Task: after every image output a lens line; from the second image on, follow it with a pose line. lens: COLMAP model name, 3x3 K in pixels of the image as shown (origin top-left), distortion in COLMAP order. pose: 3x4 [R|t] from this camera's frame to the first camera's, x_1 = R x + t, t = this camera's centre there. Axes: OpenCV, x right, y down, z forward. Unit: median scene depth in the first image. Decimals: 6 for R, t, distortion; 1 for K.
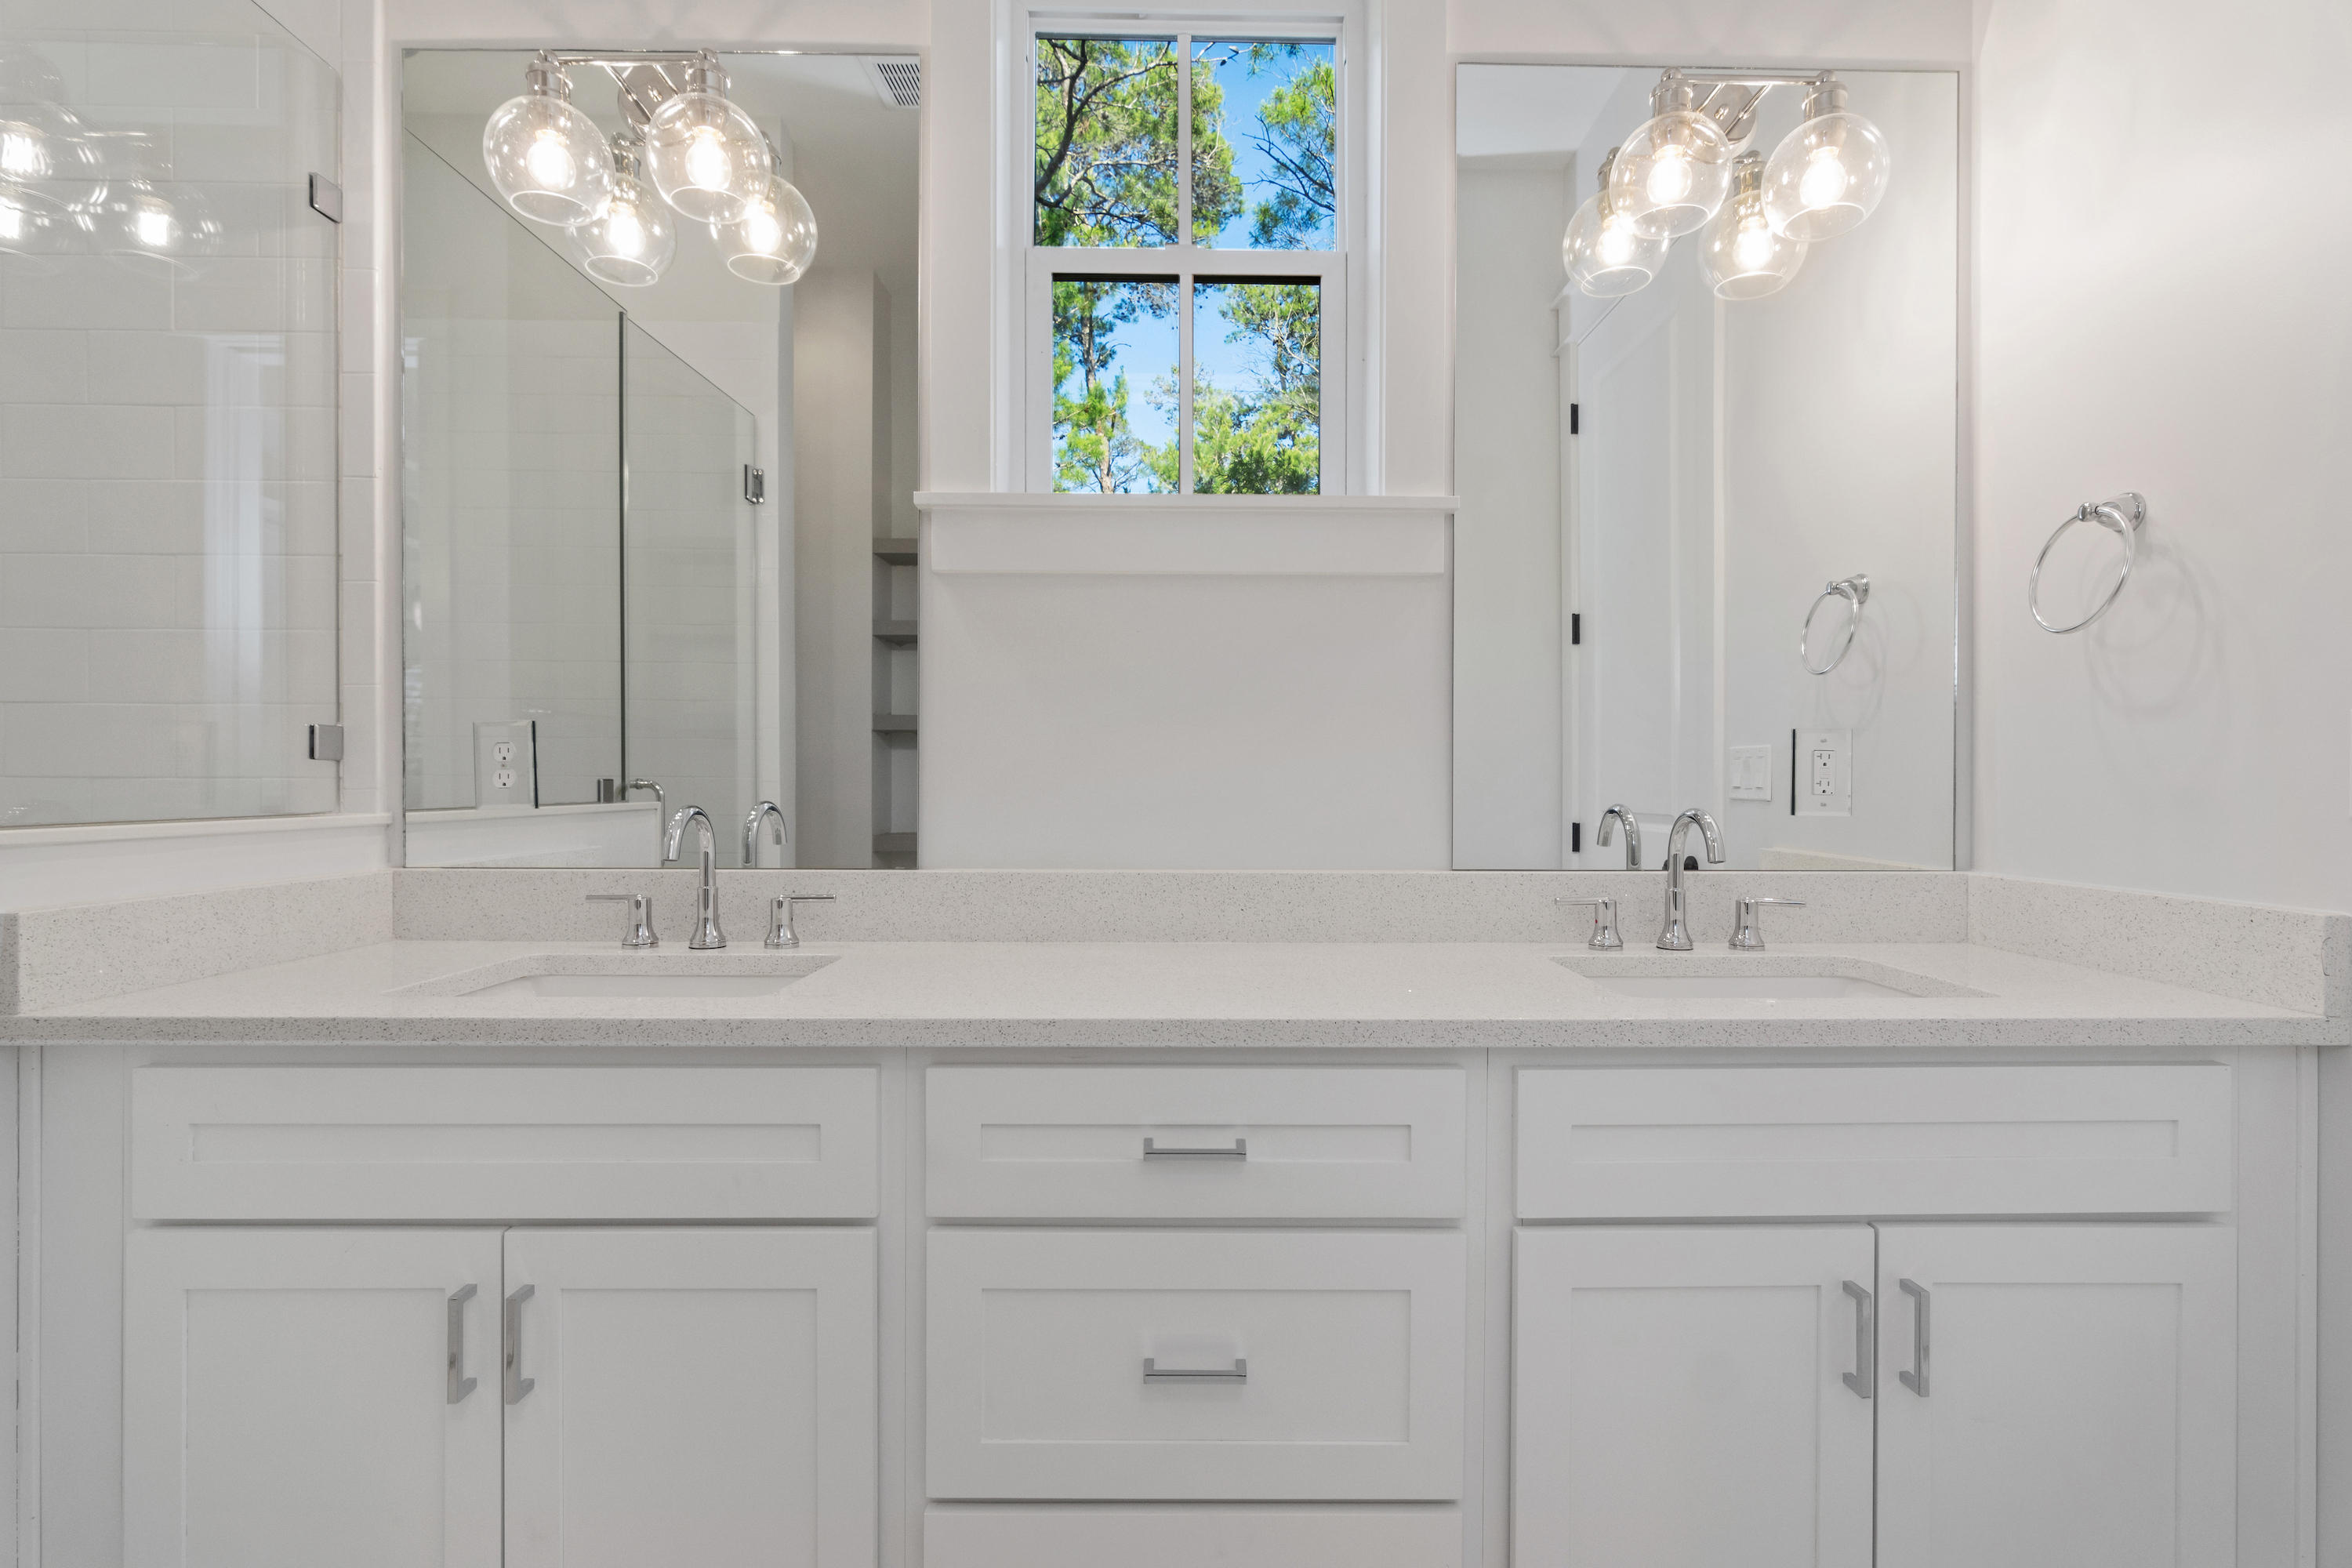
lens RADIAL K [[1161.2, 0, 1171.8], [0, 1161.2, 772.6], [0, 0, 1]] dist [-0.009494, -0.000348]
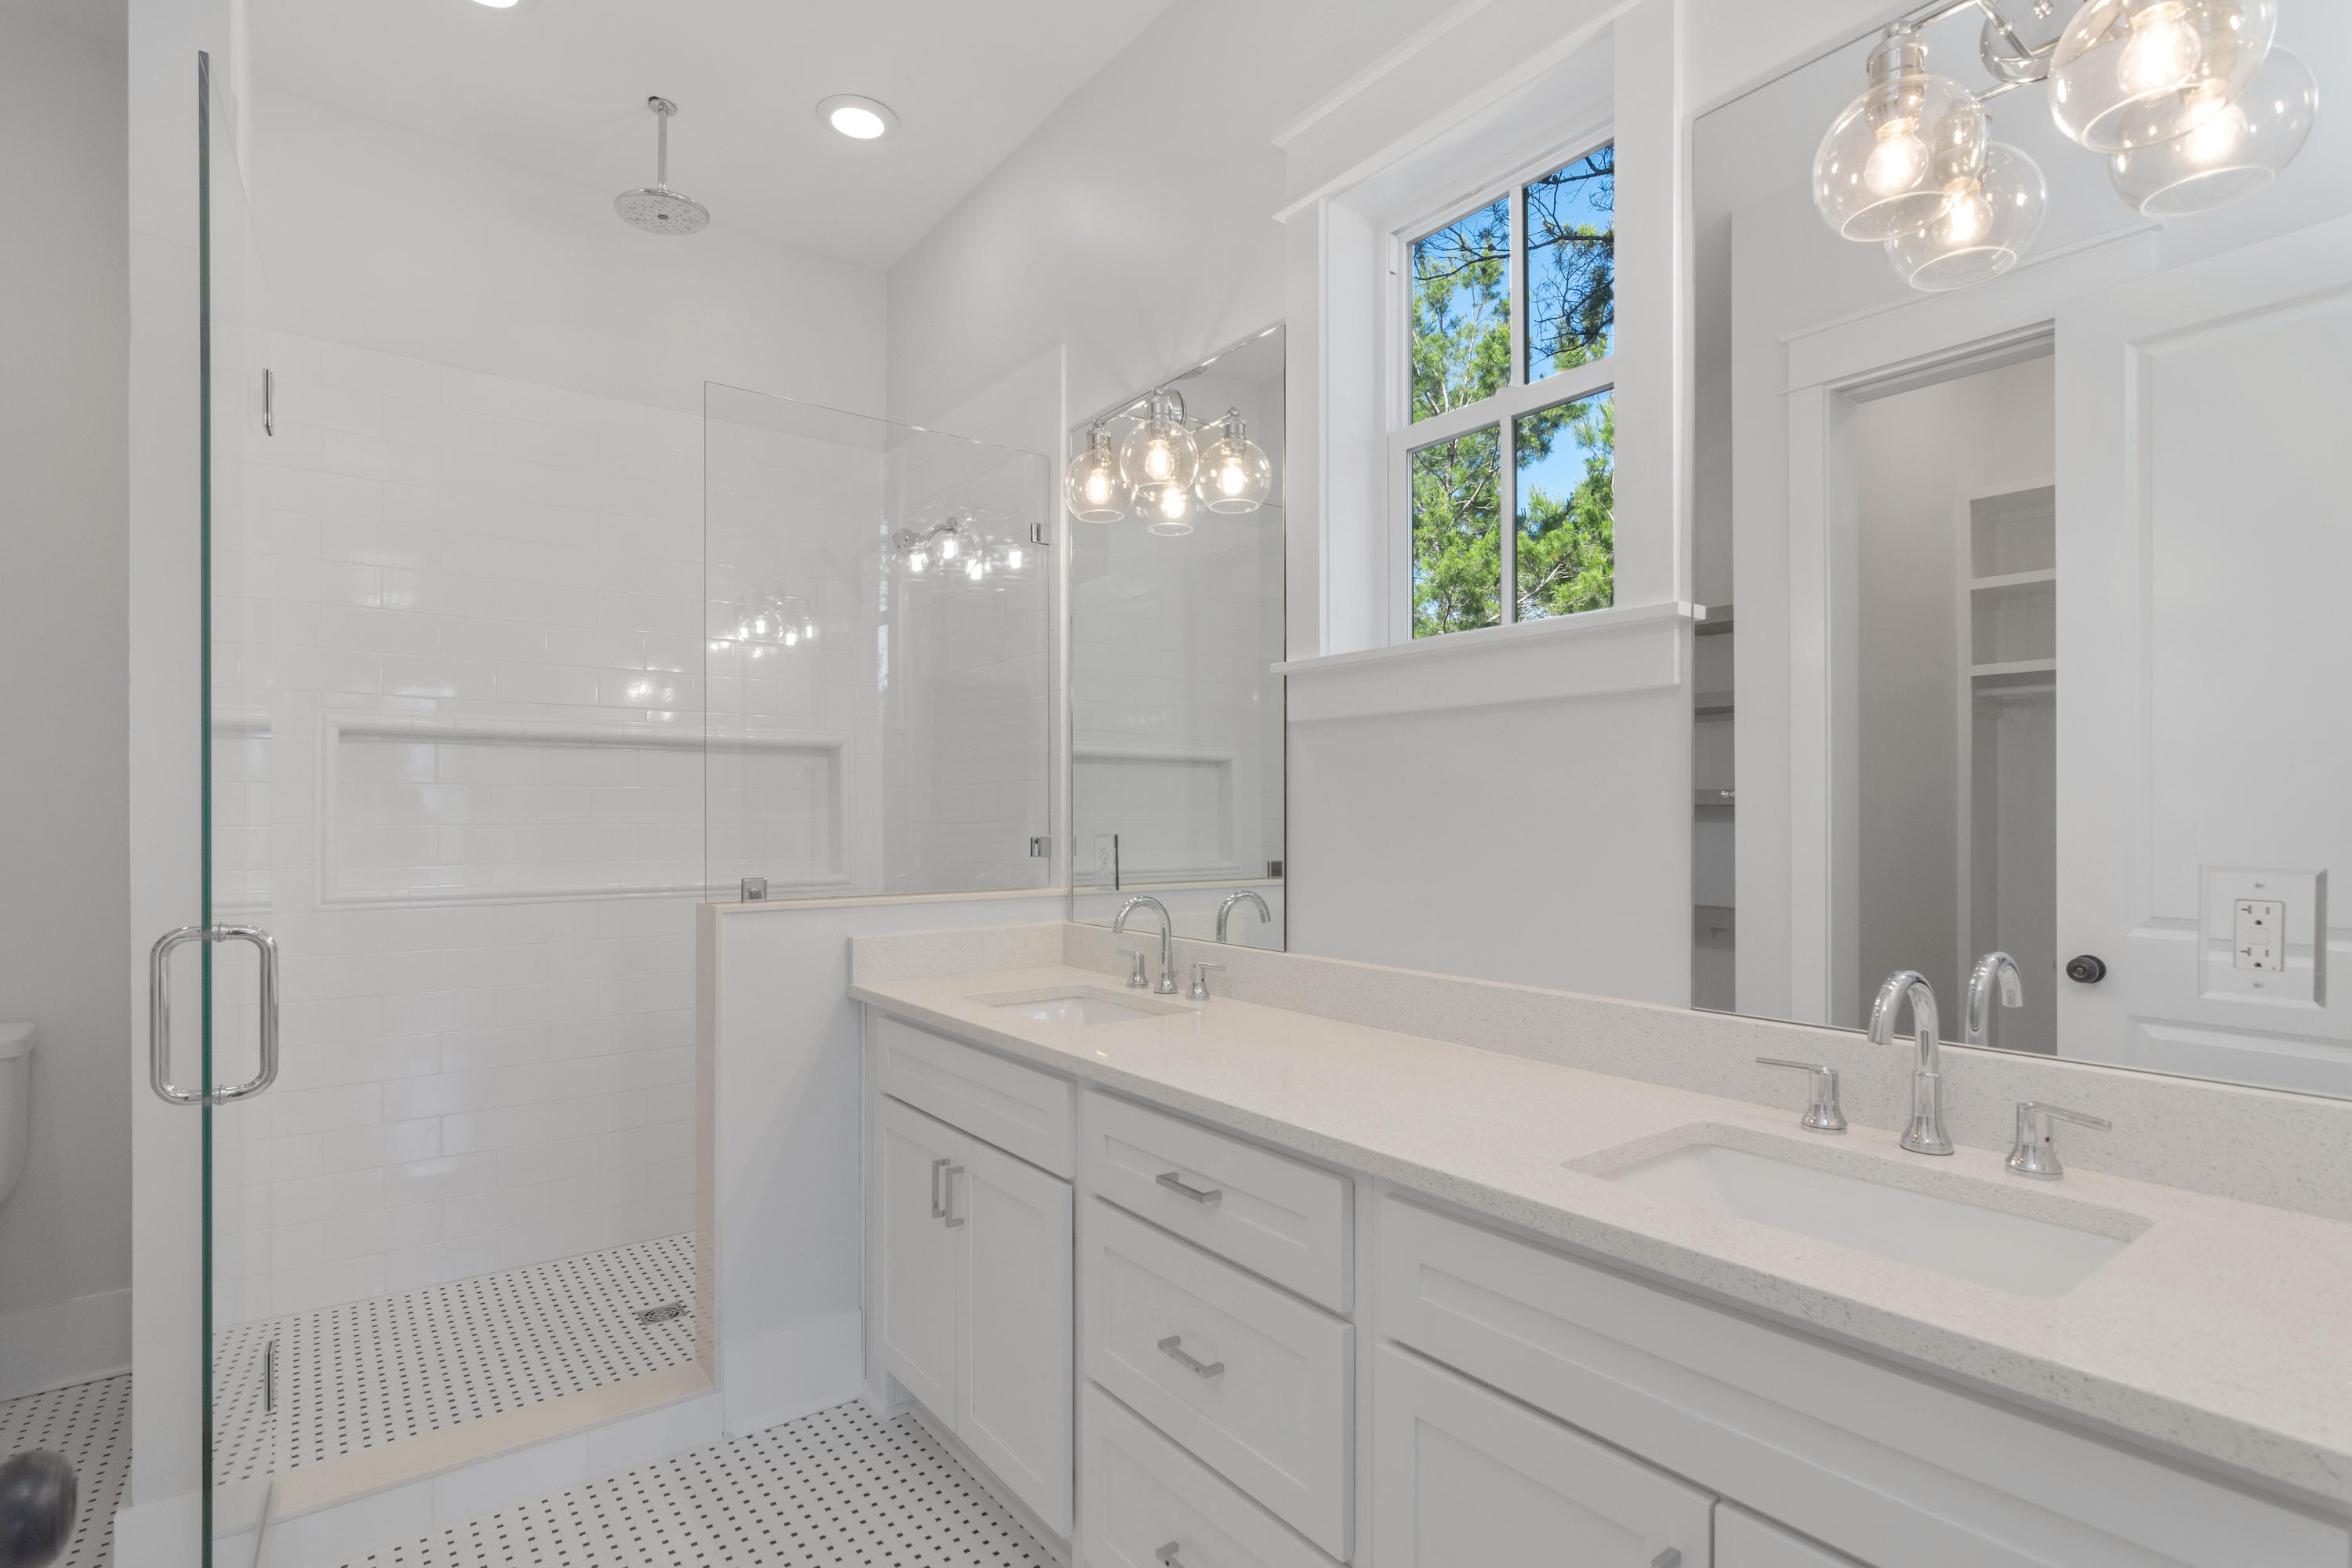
lens RADIAL K [[1142.4, 0, 1173.4], [0, 1142.4, 804.7], [0, 0, 1]] dist [-0.000788, 0.000336]
pose [[0.584042, -0.009826, -0.811664, 0.760511], [0.002554, 0.999944, -0.010267, -0.070079], [0.811719, 0.003923, 0.584034, 0.155600]]
